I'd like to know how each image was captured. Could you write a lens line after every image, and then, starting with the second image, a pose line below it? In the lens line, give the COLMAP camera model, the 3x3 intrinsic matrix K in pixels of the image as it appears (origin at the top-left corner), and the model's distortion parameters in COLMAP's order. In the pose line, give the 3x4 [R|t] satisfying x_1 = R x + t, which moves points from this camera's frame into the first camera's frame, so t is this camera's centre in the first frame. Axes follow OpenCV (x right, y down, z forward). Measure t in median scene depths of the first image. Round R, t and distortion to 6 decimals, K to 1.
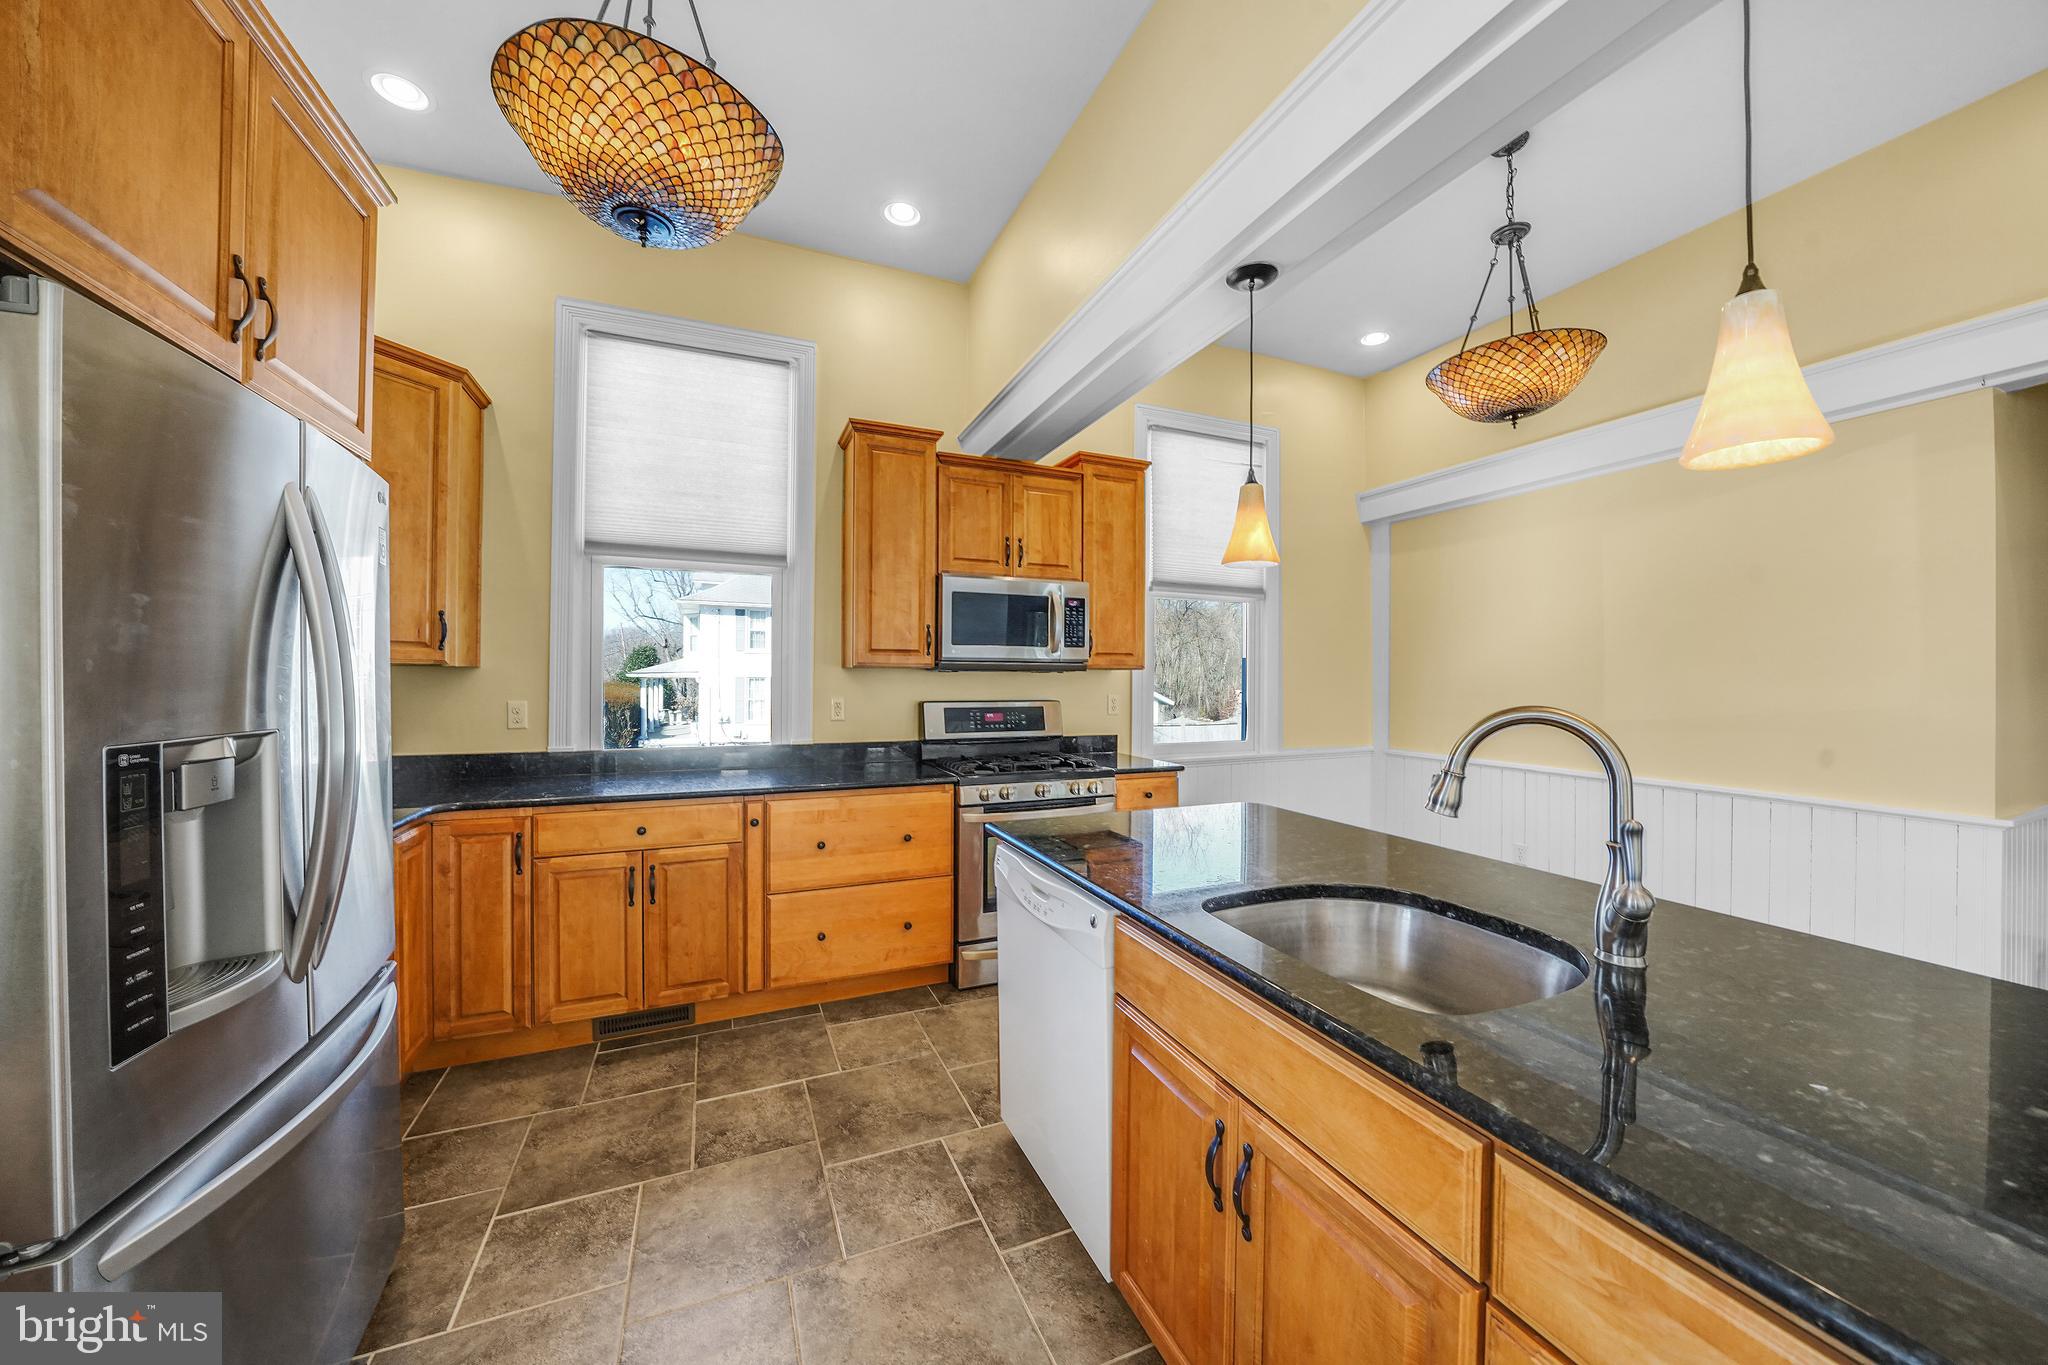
lens RADIAL K [[707.7, 0, 1017.7], [0, 707.7, 679.9], [0, 0, 1]] dist [-0.016477, 0.000208]
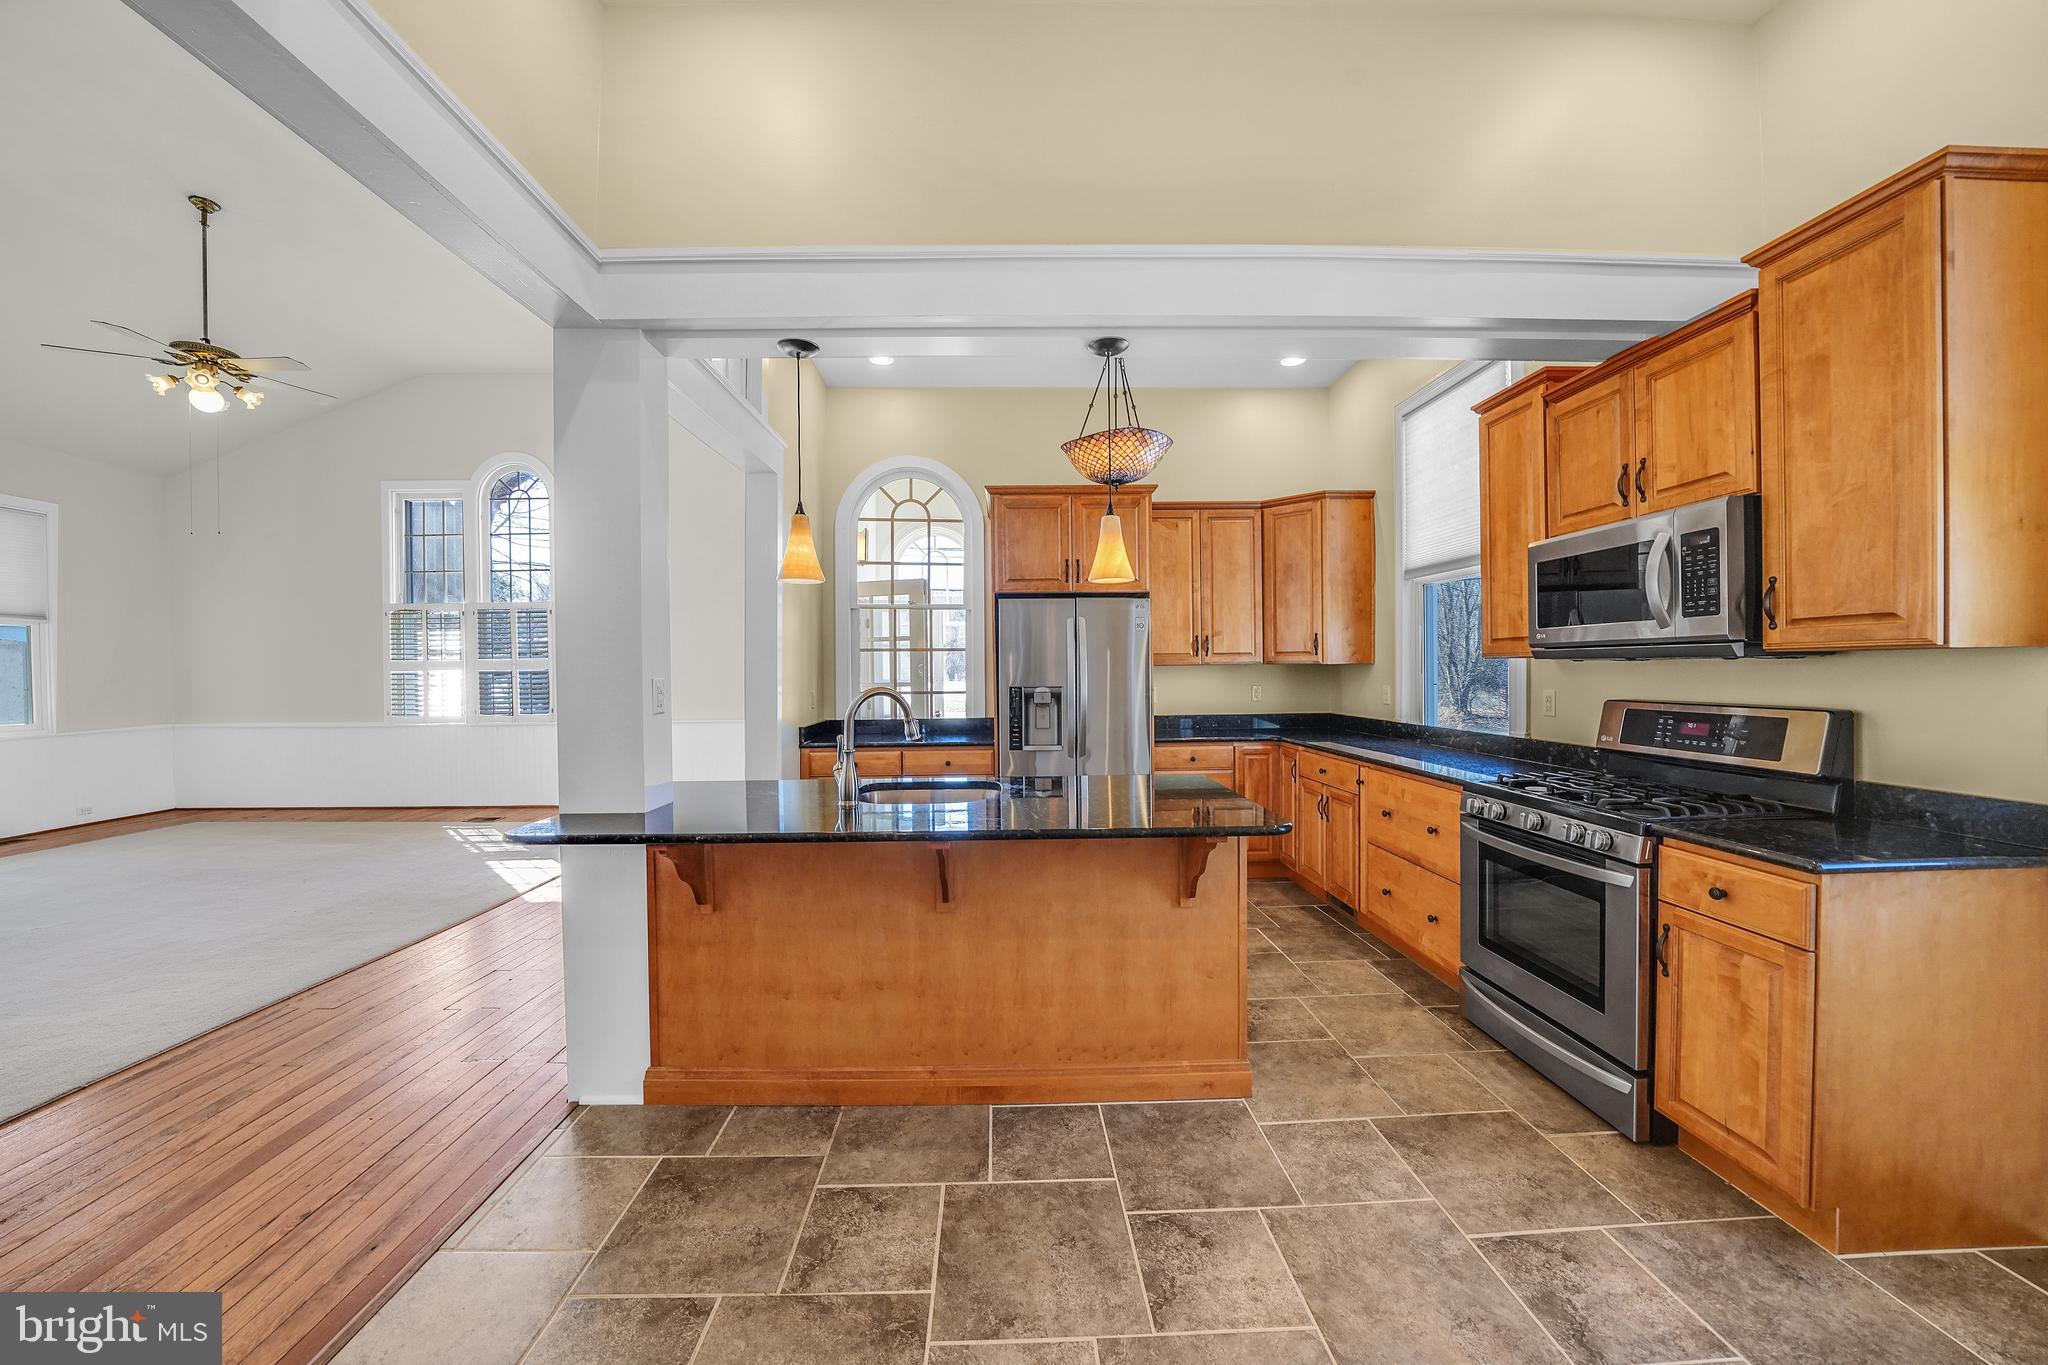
lens RADIAL K [[707.7, 0, 1017.7], [0, 707.7, 679.9], [0, 0, 1]] dist [-0.016477, 0.000208]
pose [[-0.357570, 0.013234, -0.933793, 0.973987], [0.008258, 0.999905, 0.011009, -0.005141], [0.933850, -0.003775, -0.357646, 0.807945]]
